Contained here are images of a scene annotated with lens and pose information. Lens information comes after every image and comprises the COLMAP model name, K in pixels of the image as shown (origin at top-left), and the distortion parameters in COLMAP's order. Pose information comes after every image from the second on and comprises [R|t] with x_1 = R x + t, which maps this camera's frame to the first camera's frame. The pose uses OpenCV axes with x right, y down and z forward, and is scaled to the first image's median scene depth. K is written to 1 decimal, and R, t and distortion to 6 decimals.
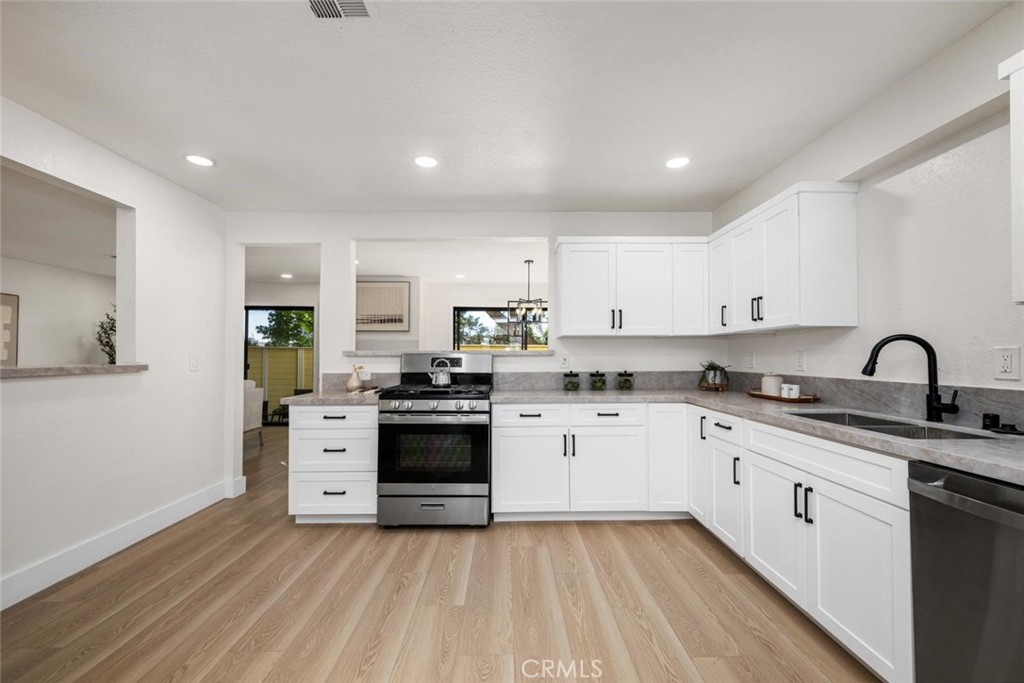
lens RADIAL K [[404.2, 0, 513.0], [0, 404.2, 349.3], [0, 0, 1]] dist [0.000512, 0.000082]
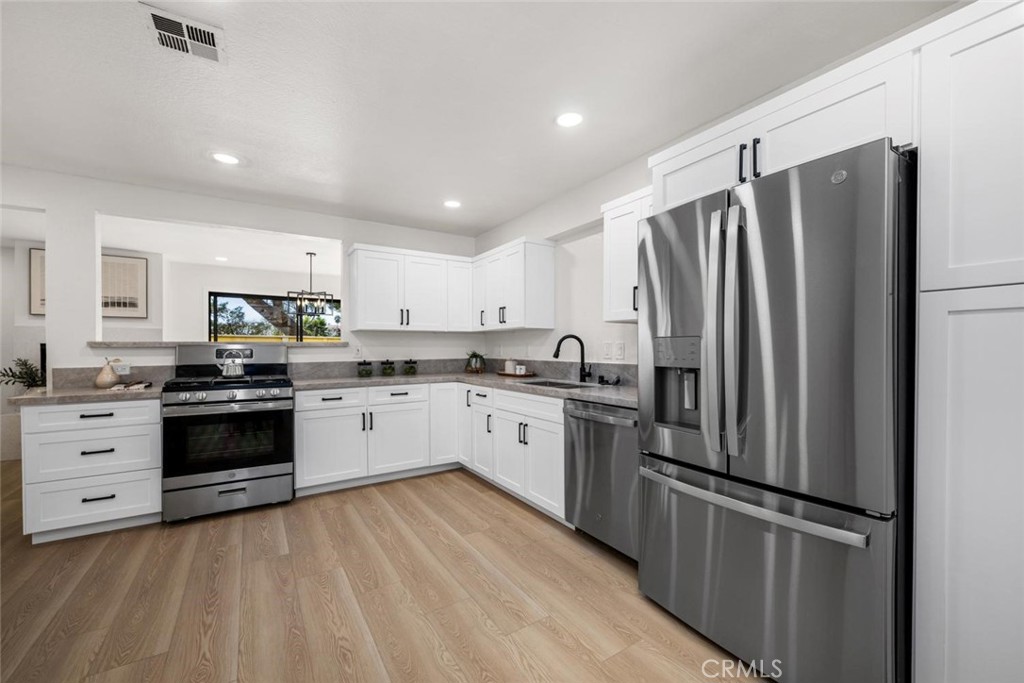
lens RADIAL K [[404.2, 0, 513.0], [0, 404.2, 349.3], [0, 0, 1]] dist [0.000512, 0.000082]
pose [[0.849612, -0.003794, 0.527395, -0.128938], [-0.007182, 0.999798, 0.018763, -0.002511], [-0.527360, -0.019729, 0.849413, -0.251291]]
